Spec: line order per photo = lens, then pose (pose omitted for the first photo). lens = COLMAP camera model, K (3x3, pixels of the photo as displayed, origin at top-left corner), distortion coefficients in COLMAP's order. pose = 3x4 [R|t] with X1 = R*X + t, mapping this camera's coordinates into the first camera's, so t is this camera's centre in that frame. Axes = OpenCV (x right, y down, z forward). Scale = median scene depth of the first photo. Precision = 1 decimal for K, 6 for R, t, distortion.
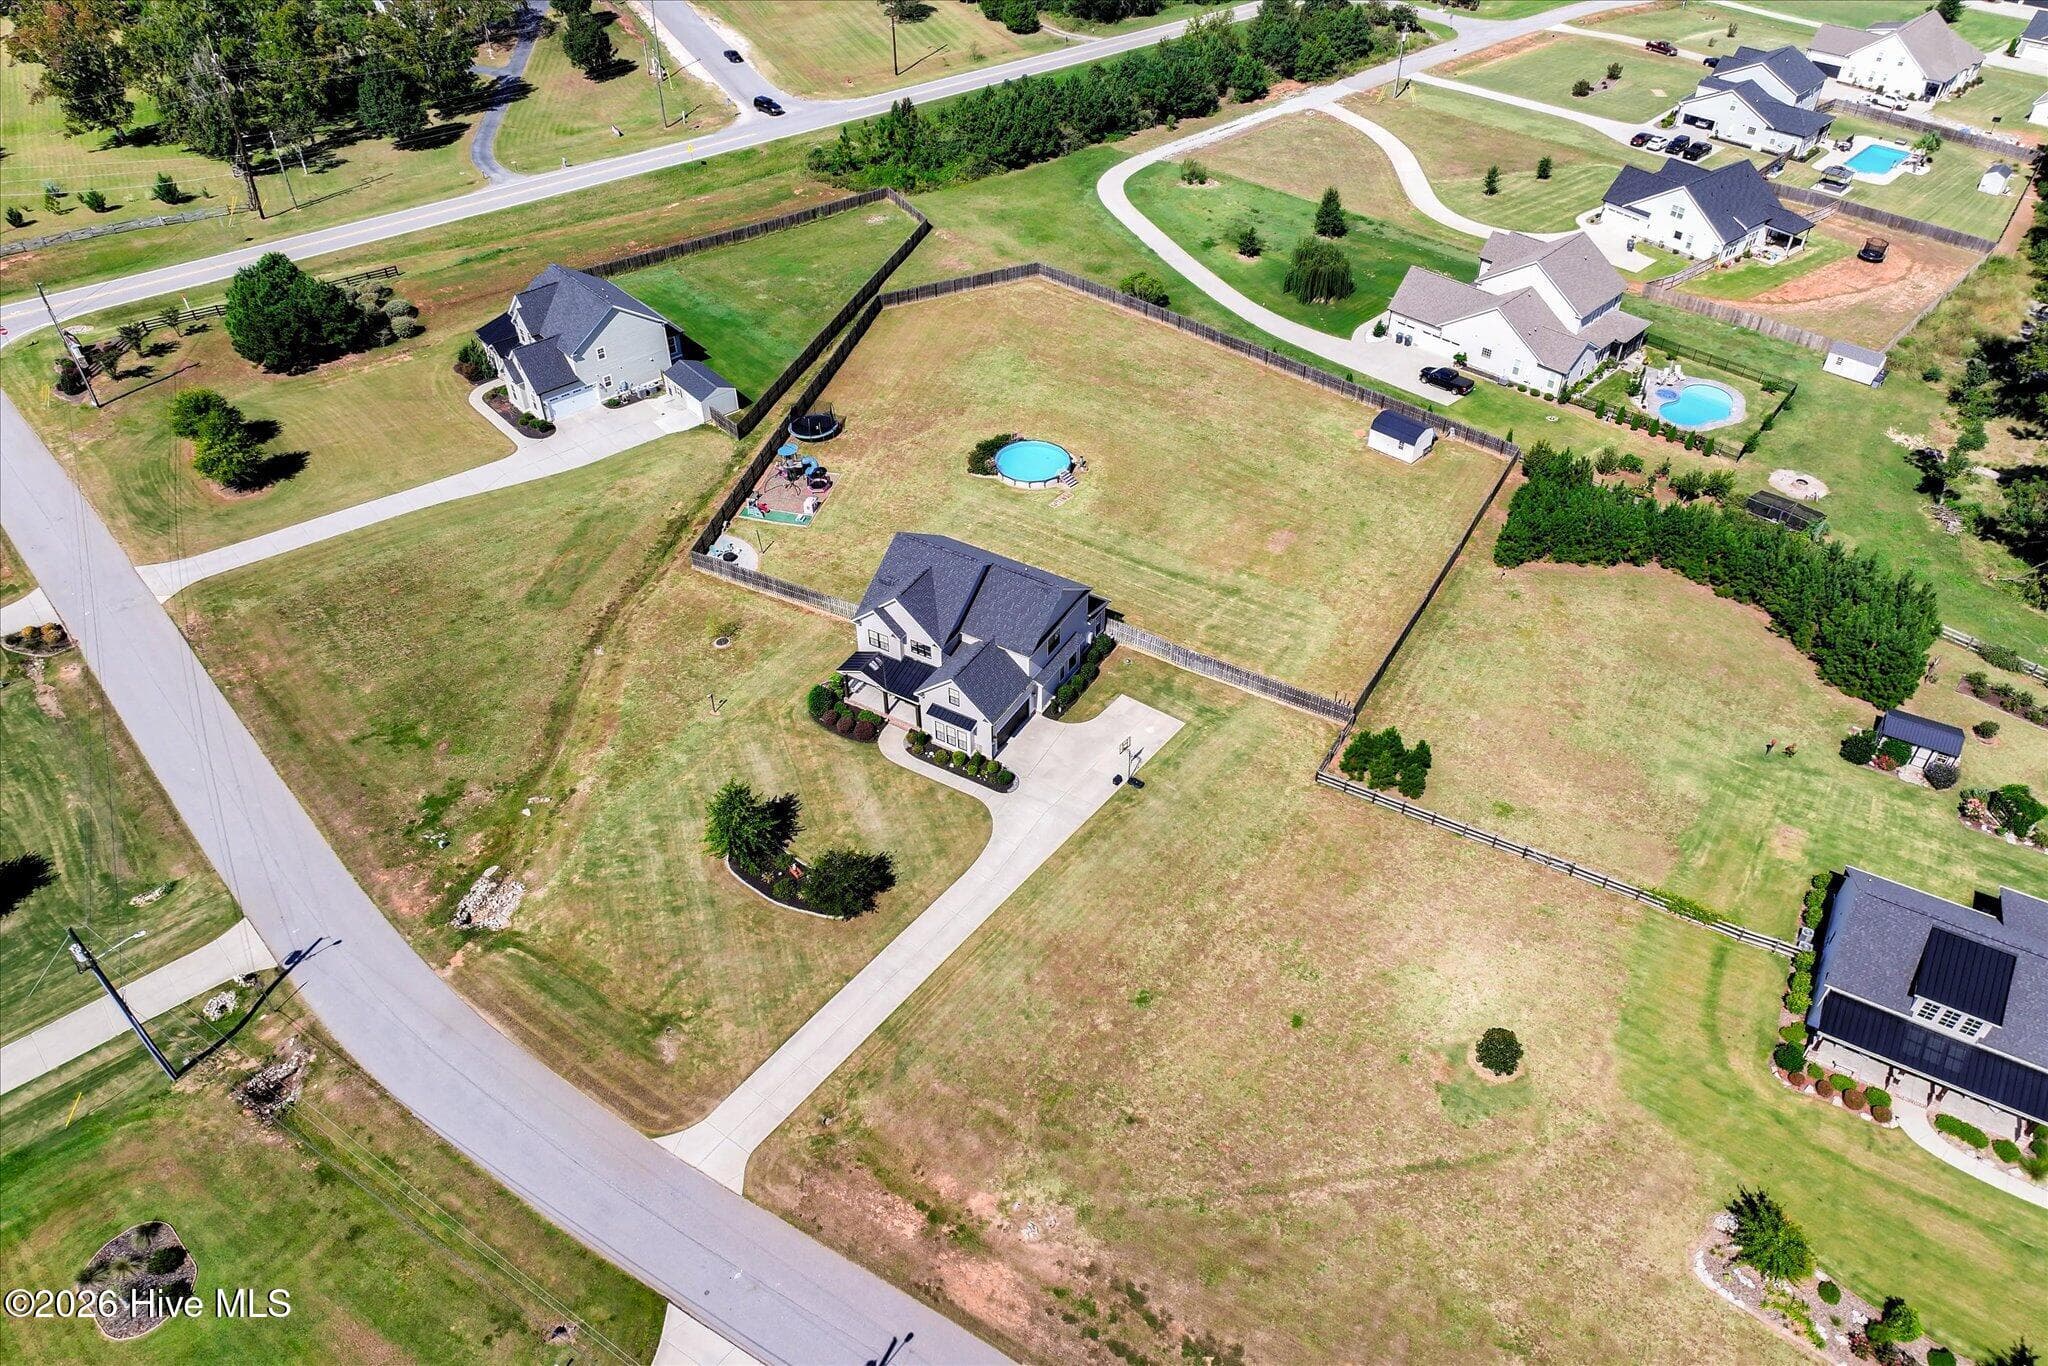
lens RADIAL K [[1442.0, 0, 1029.6], [0, 1442.0, 677.0], [0, 0, 1]] dist [0.005074, 0.006662]
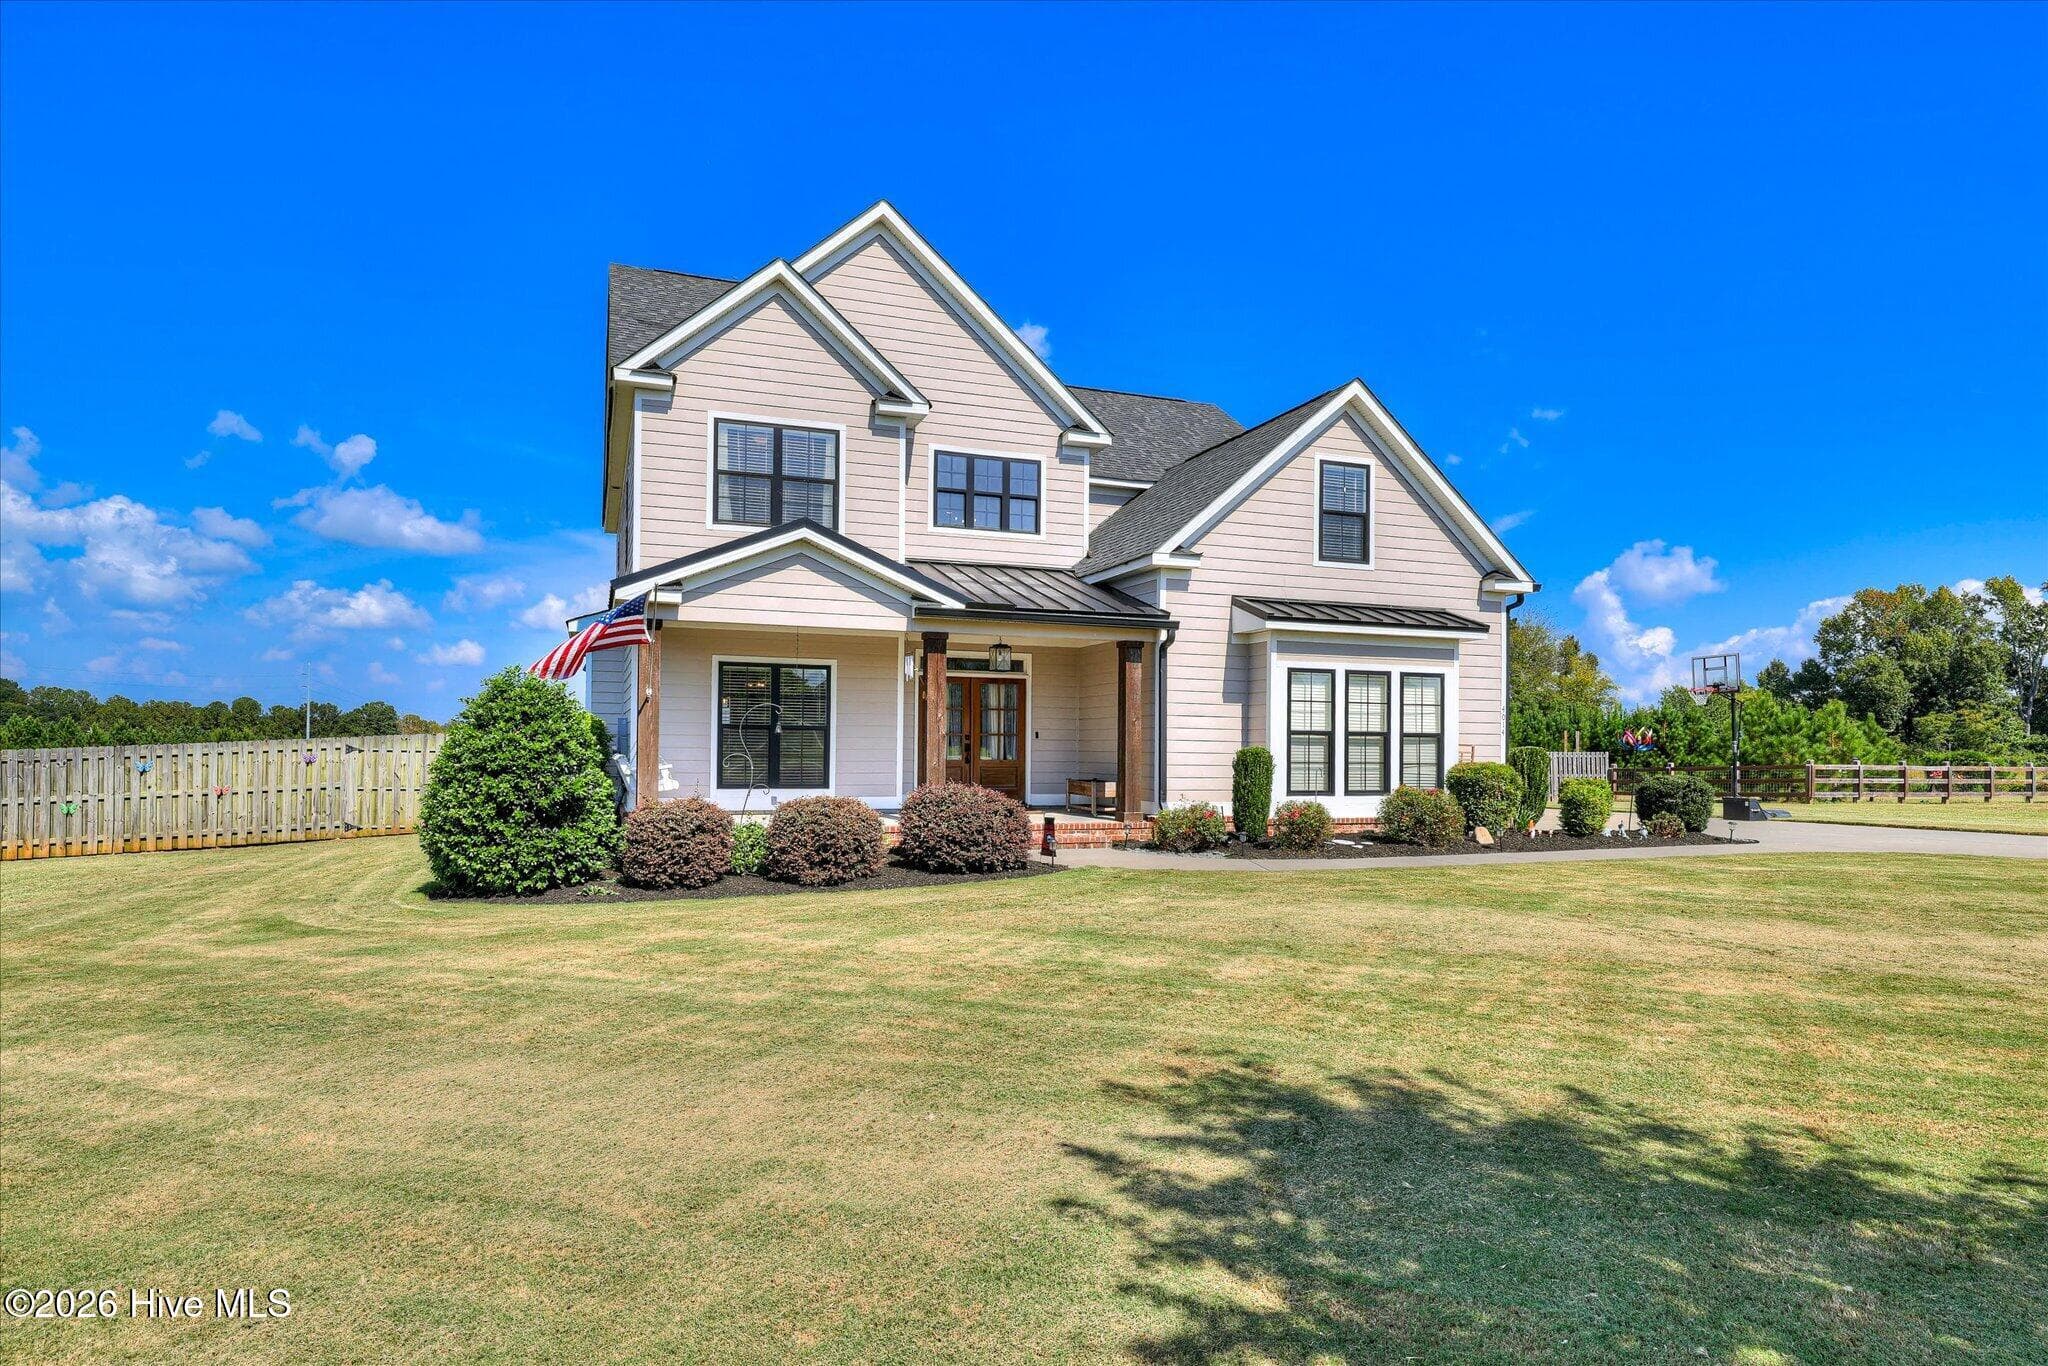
lens RADIAL K [[1163.0, 0, 1013.1], [0, 1163.0, 729.4], [0, 0, 1]] dist [0.001323, 0.000884]
pose [[0.634165, 0.015848, 0.773035, -0.195866], [0.493346, 0.761532, -0.420333, 0.078774], [-0.595352, 0.647934, 0.475118, 0.885360]]
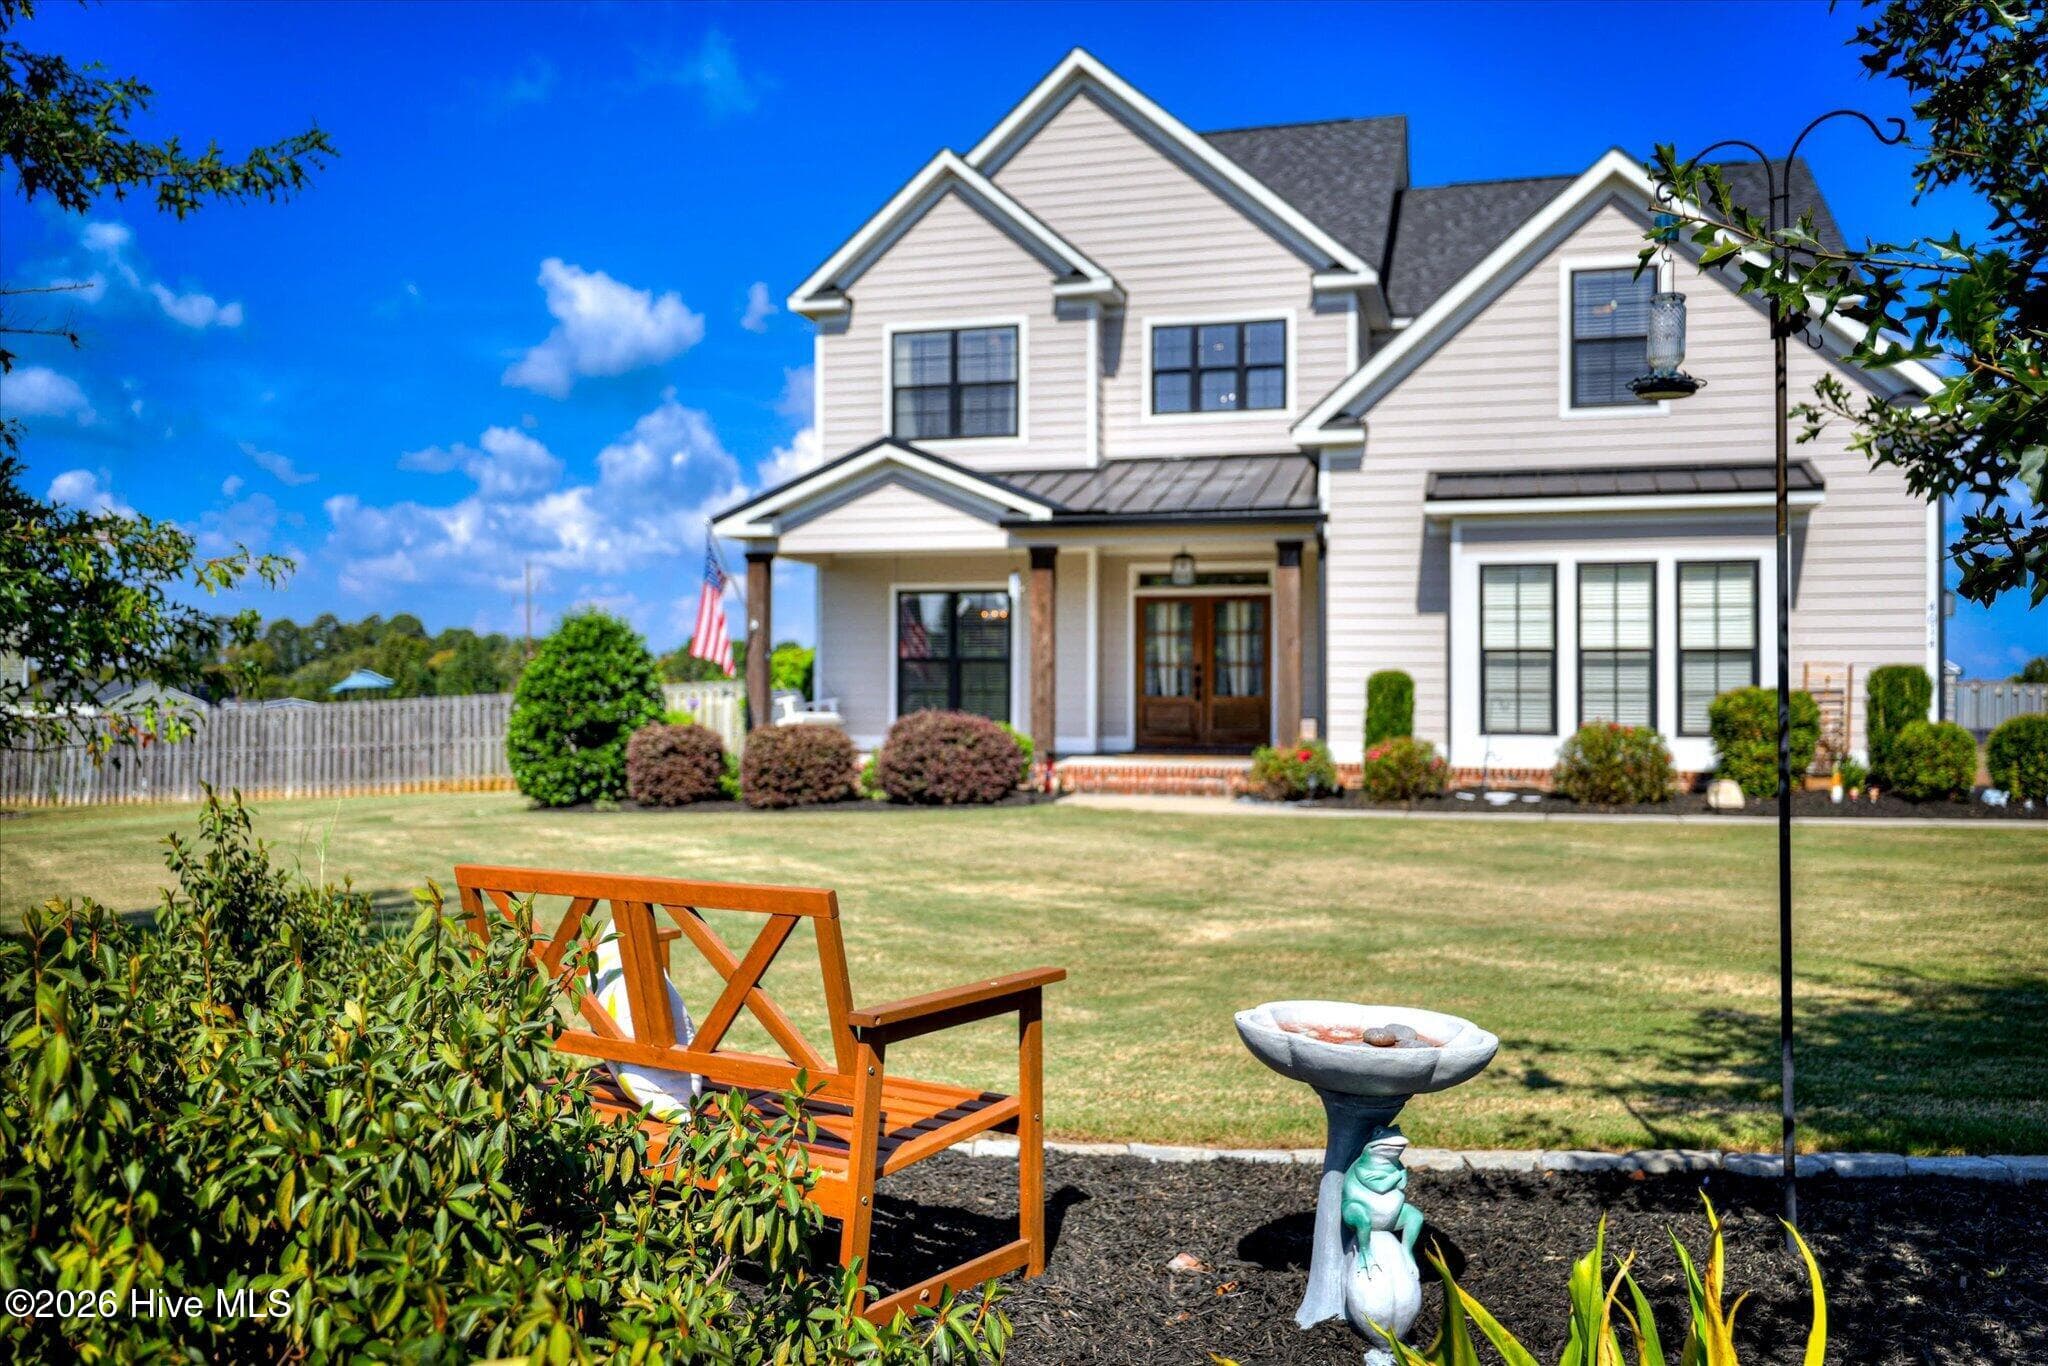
lens RADIAL K [[1691.4, 0, 1024.0], [0, 1691.4, 683.0], [0, 0, 1]] dist [-0.001314, 0.003602]
pose [[0.968517, 0.005641, 0.248882, -0.141332], [0.159008, 0.755219, -0.635894, 0.130158], [-0.191547, 0.655449, 0.730546, 0.829741]]
